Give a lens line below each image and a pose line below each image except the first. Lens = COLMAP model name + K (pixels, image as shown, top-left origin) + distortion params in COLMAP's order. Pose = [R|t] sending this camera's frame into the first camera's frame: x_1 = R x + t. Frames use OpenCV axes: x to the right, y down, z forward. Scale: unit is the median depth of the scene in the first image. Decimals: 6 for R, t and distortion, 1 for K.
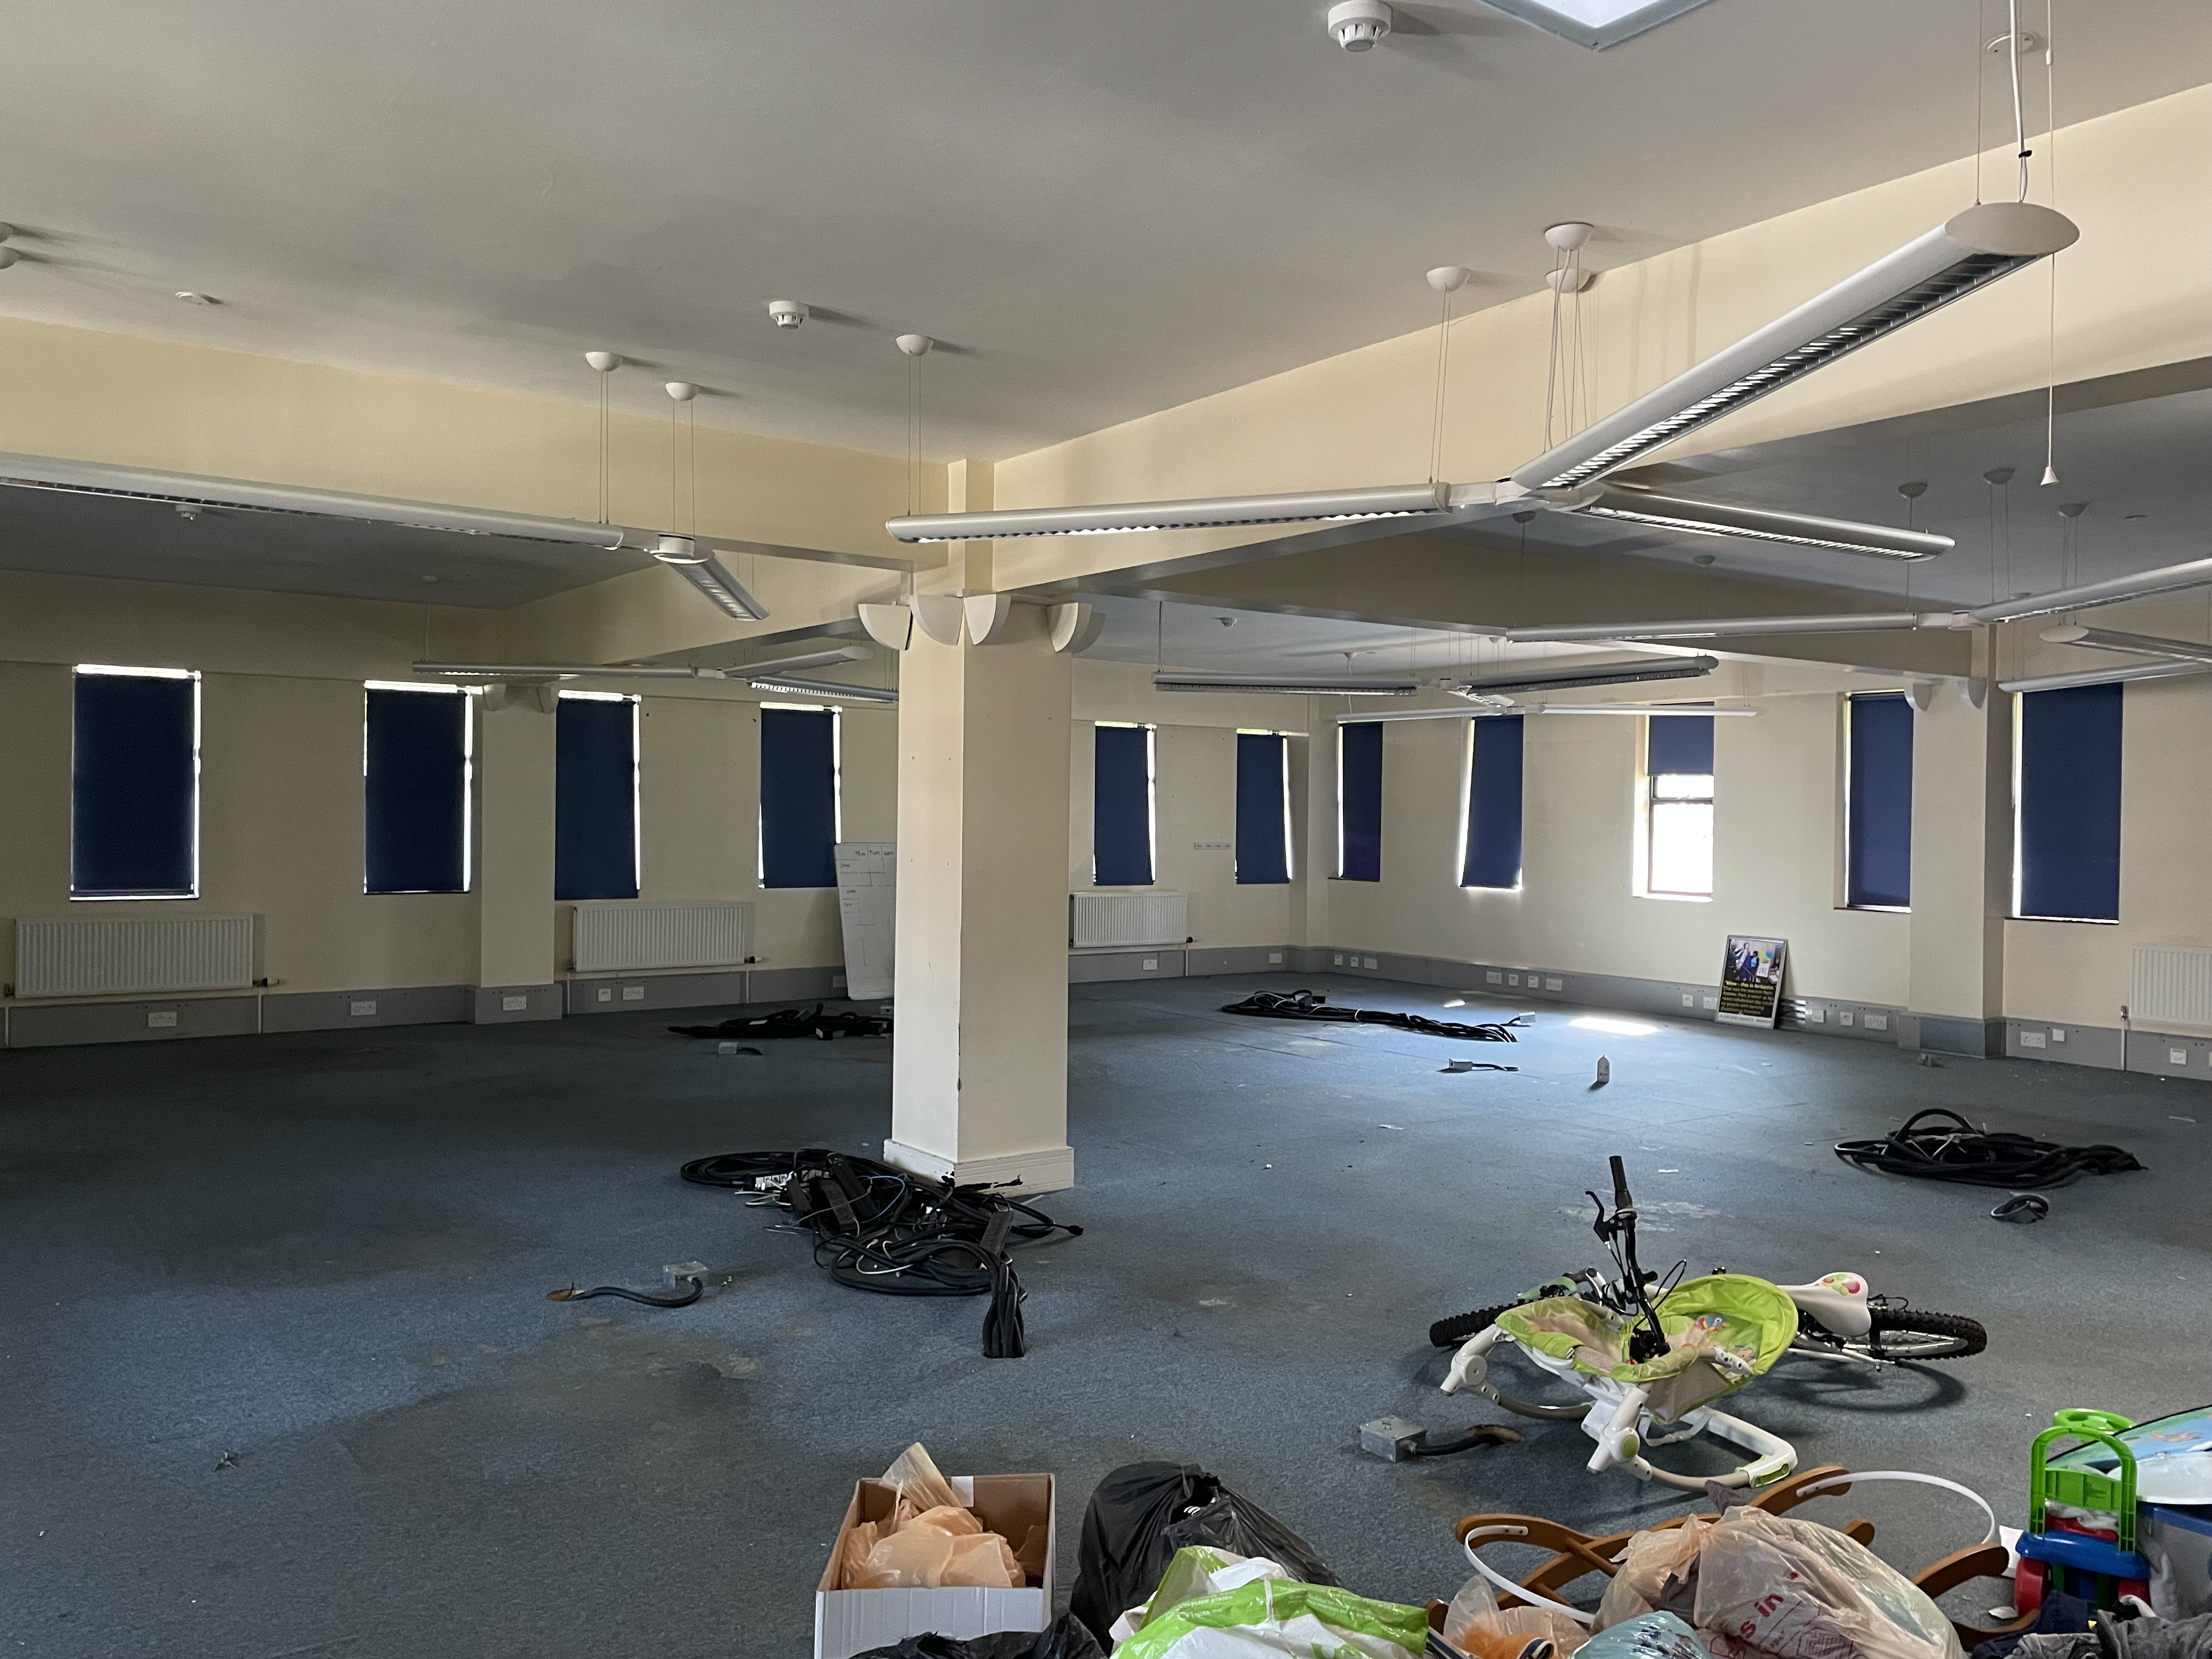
lens RADIAL K [[1654.2, 0, 1113.0], [0, 1654.2, 796.5], [0, 0, 1]] dist [0.087523, -0.111204]
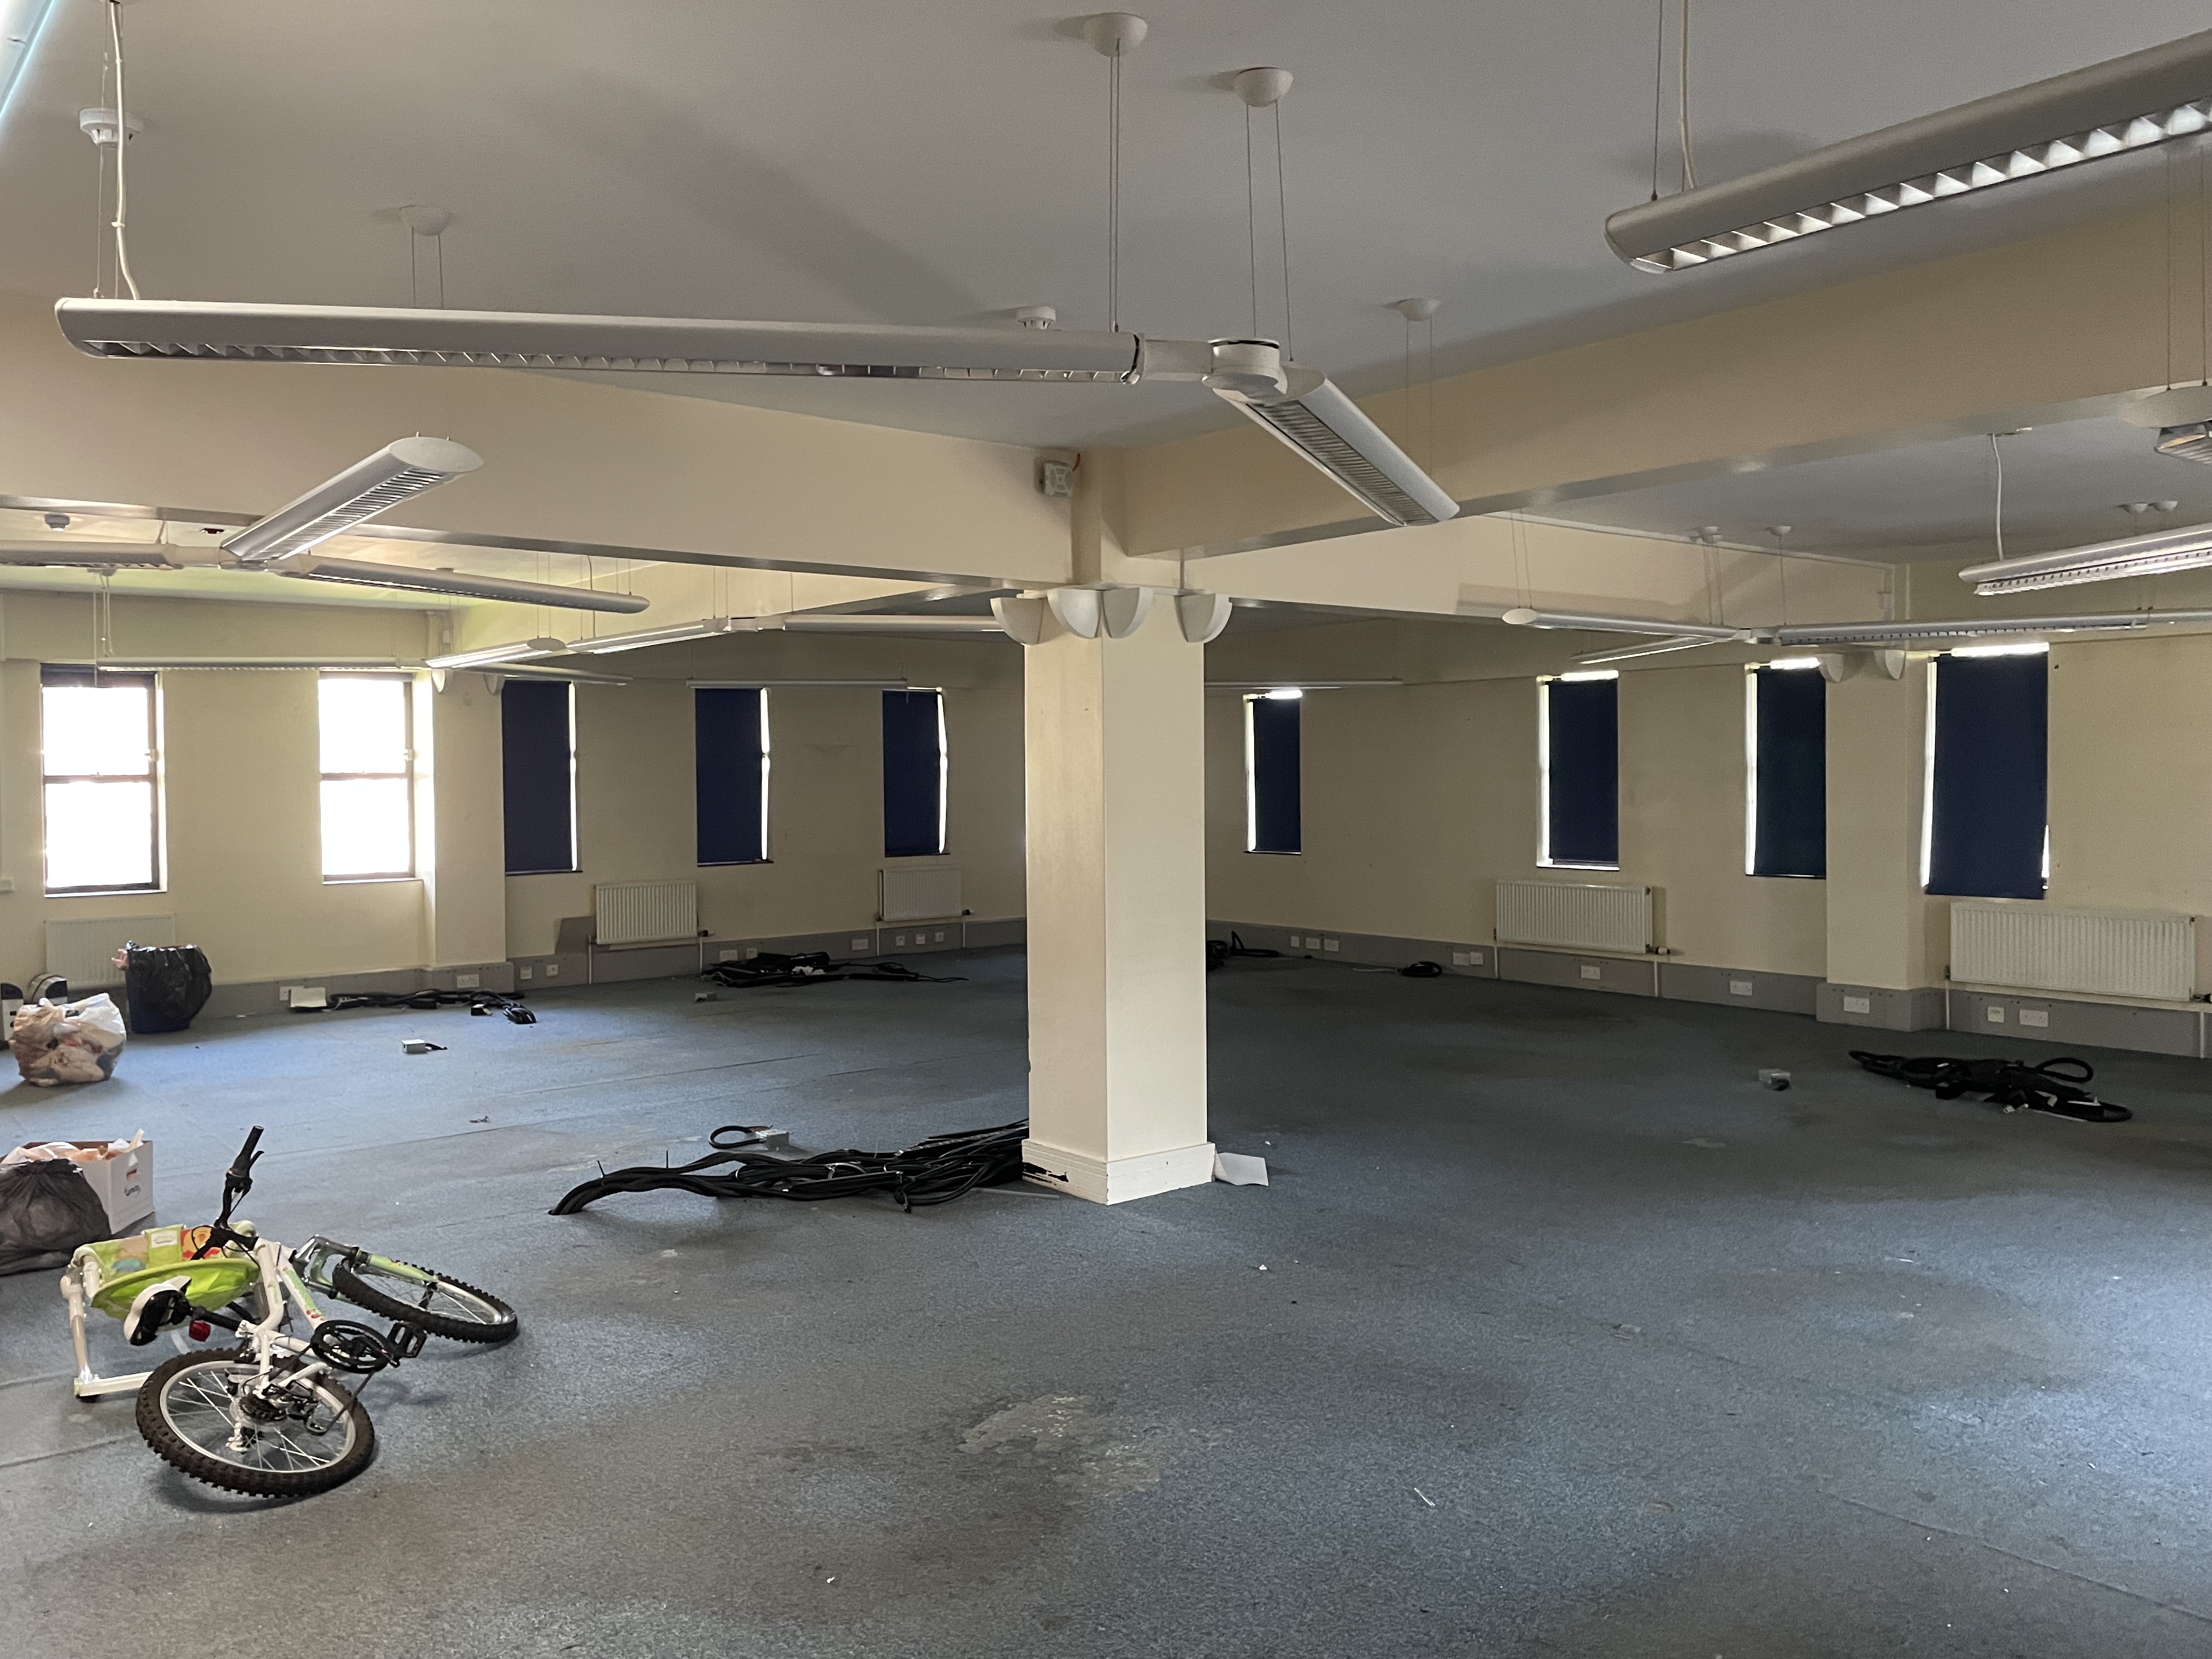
lens RADIAL K [[1654.2, 0, 1113.0], [0, 1654.2, 796.5], [0, 0, 1]] dist [0.087523, -0.111204]
pose [[0.073314, -0.006198, -0.997290, 0.540124], [0.013406, 0.999896, -0.005228, 0.013498], [0.997219, -0.012986, 0.073389, 0.584060]]
